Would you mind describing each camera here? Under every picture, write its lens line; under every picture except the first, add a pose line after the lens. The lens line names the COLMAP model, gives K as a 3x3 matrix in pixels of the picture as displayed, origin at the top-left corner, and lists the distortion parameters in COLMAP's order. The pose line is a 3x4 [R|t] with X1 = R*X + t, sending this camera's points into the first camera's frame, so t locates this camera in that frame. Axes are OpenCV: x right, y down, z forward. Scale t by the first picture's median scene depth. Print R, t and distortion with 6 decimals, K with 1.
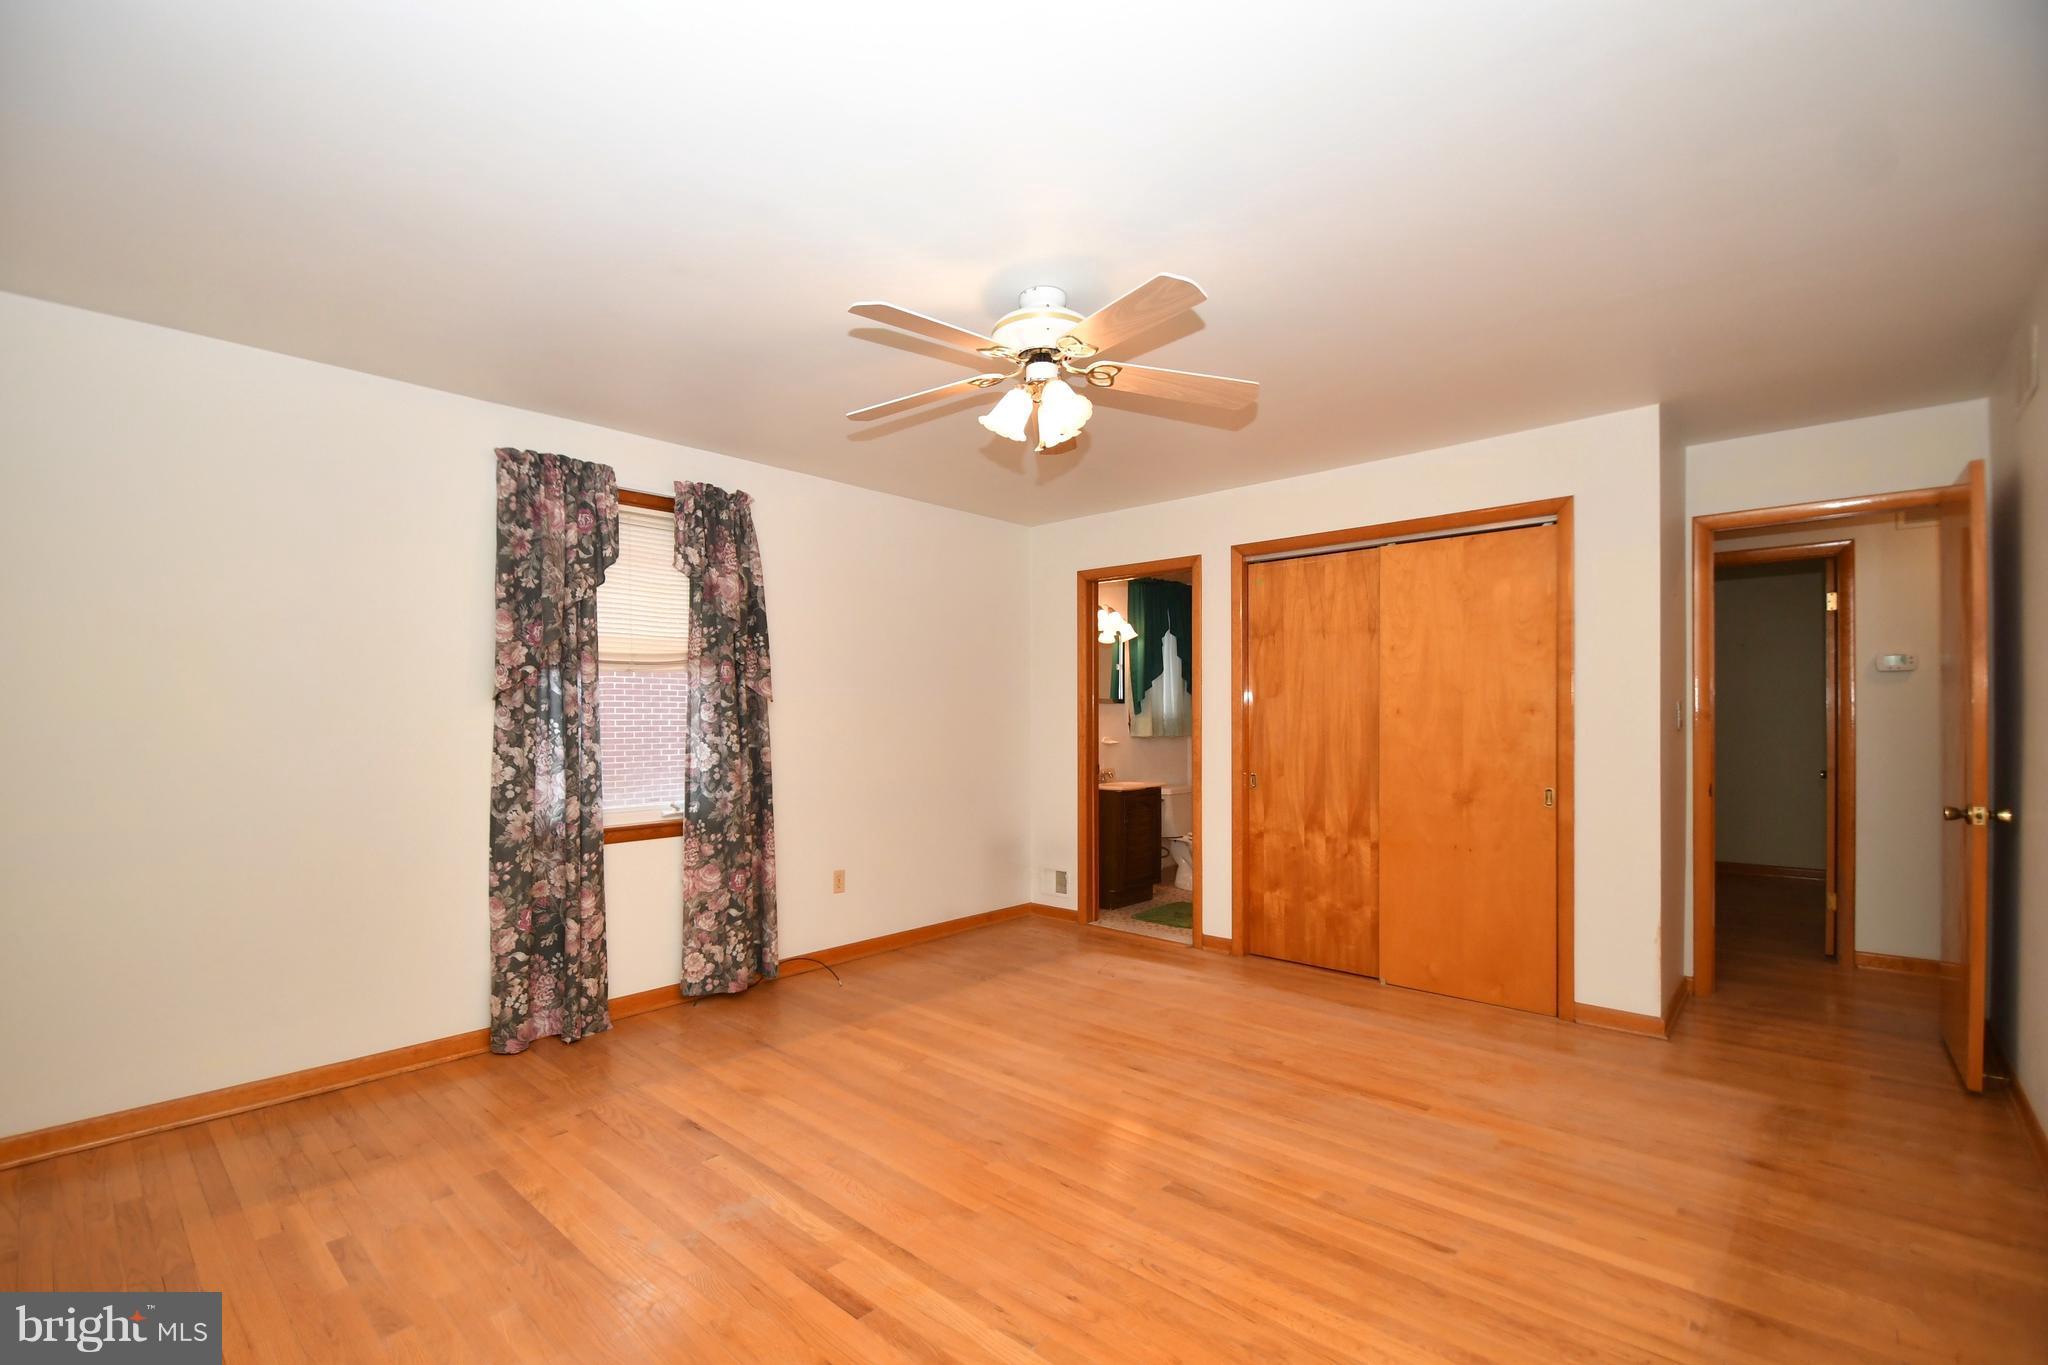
lens RADIAL K [[898.4, 0, 998.3], [0, 898.4, 718.8], [0, 0, 1]] dist [0.005097, -0.012946]
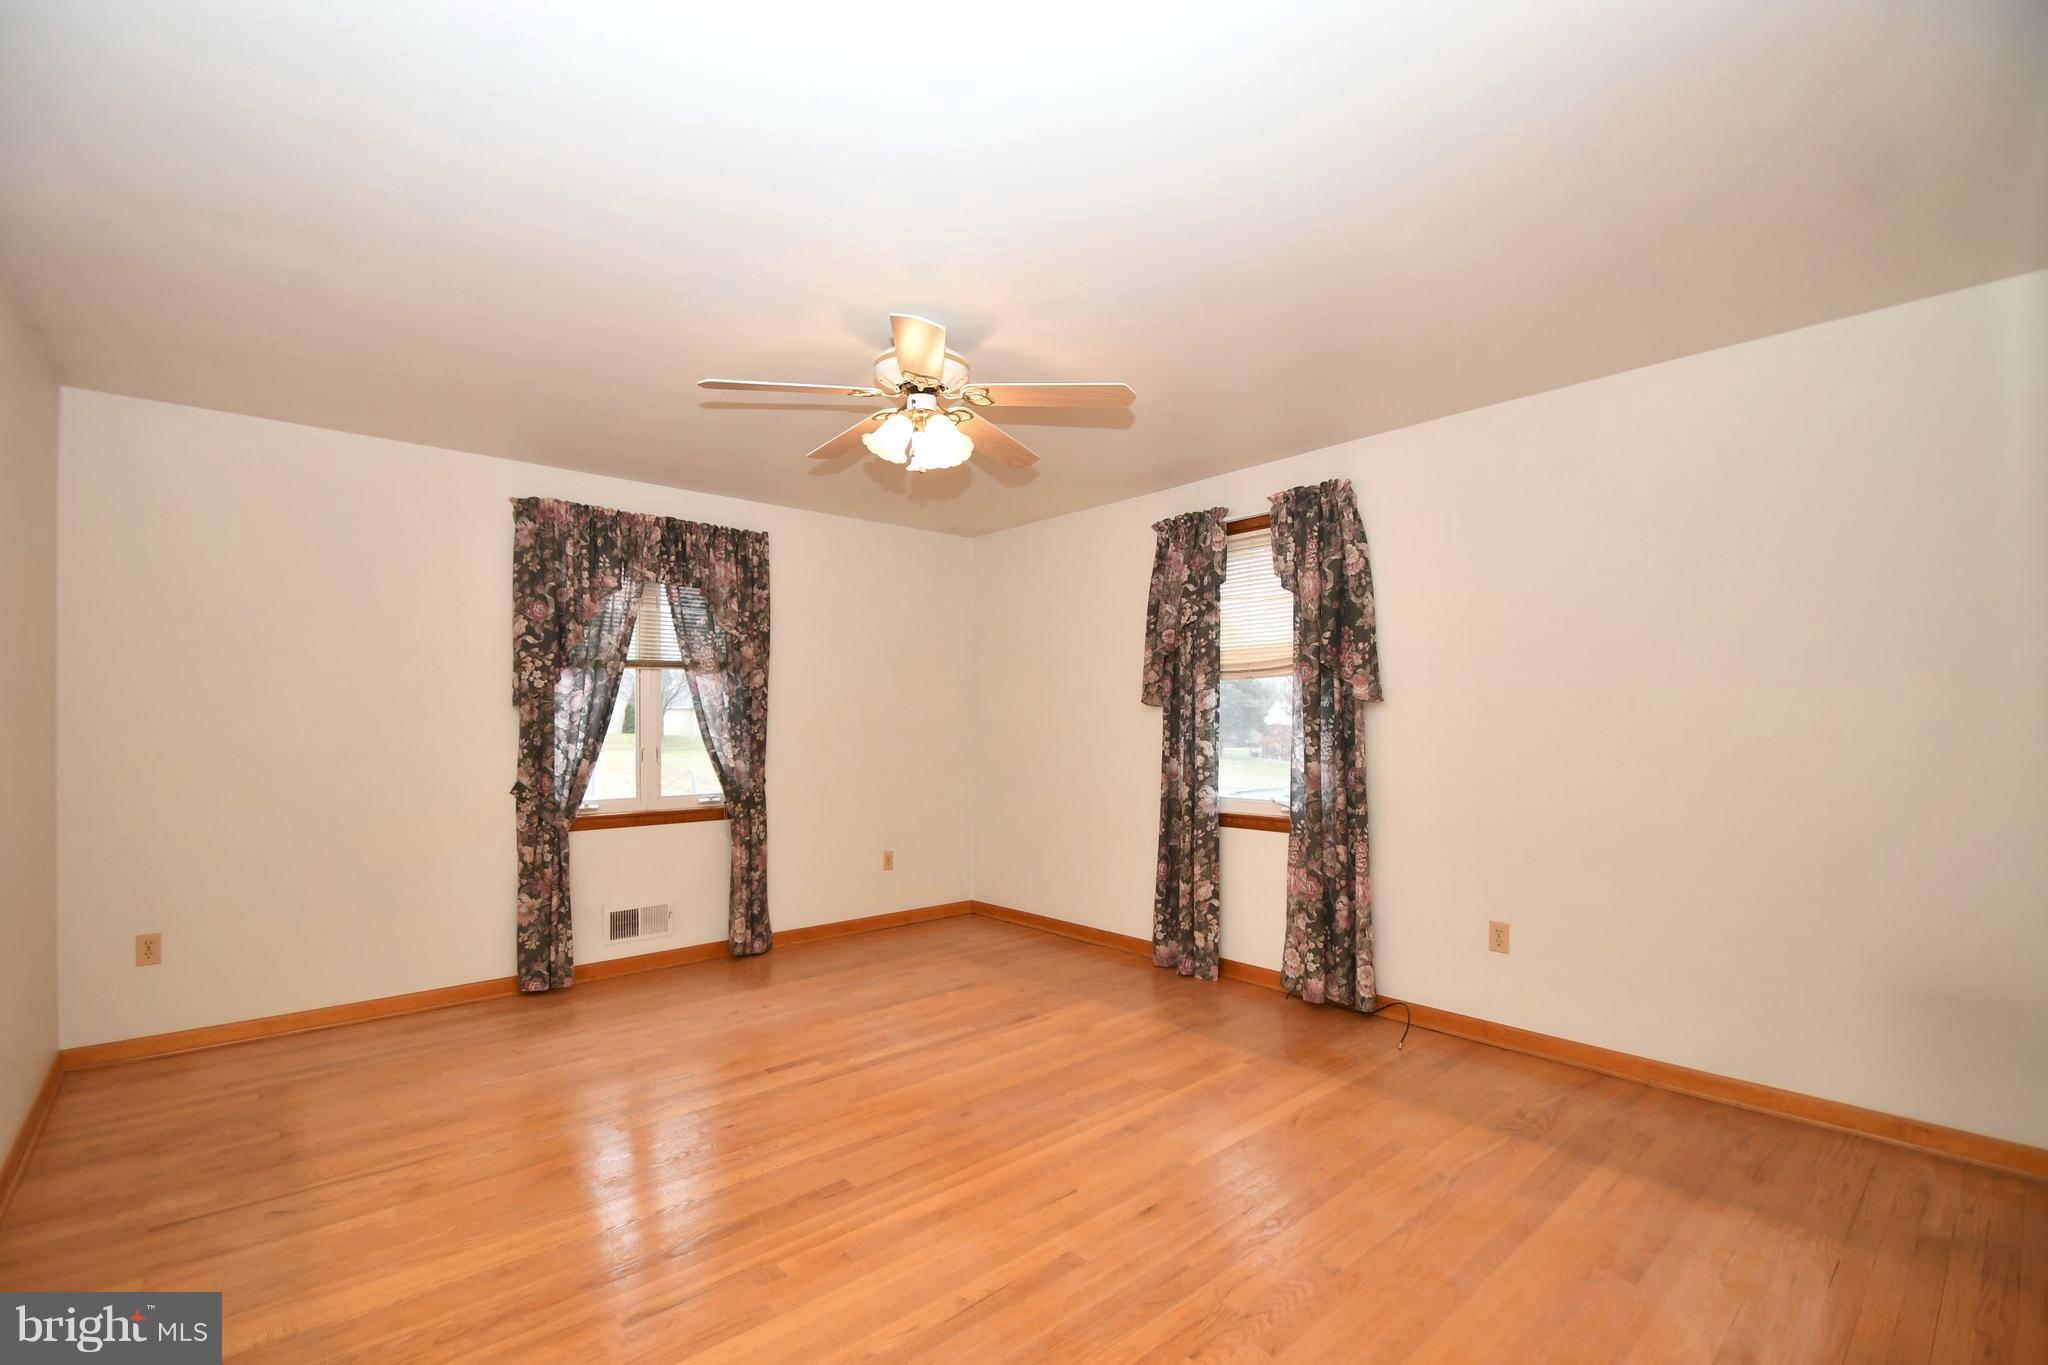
lens RADIAL K [[898.4, 0, 998.3], [0, 898.4, 718.8], [0, 0, 1]] dist [0.005097, -0.012946]
pose [[-0.114976, 0.001115, -0.993368, 0.796502], [0.003364, 0.999994, 0.000733, -0.004140], [0.993363, -0.003258, -0.114979, 0.869353]]
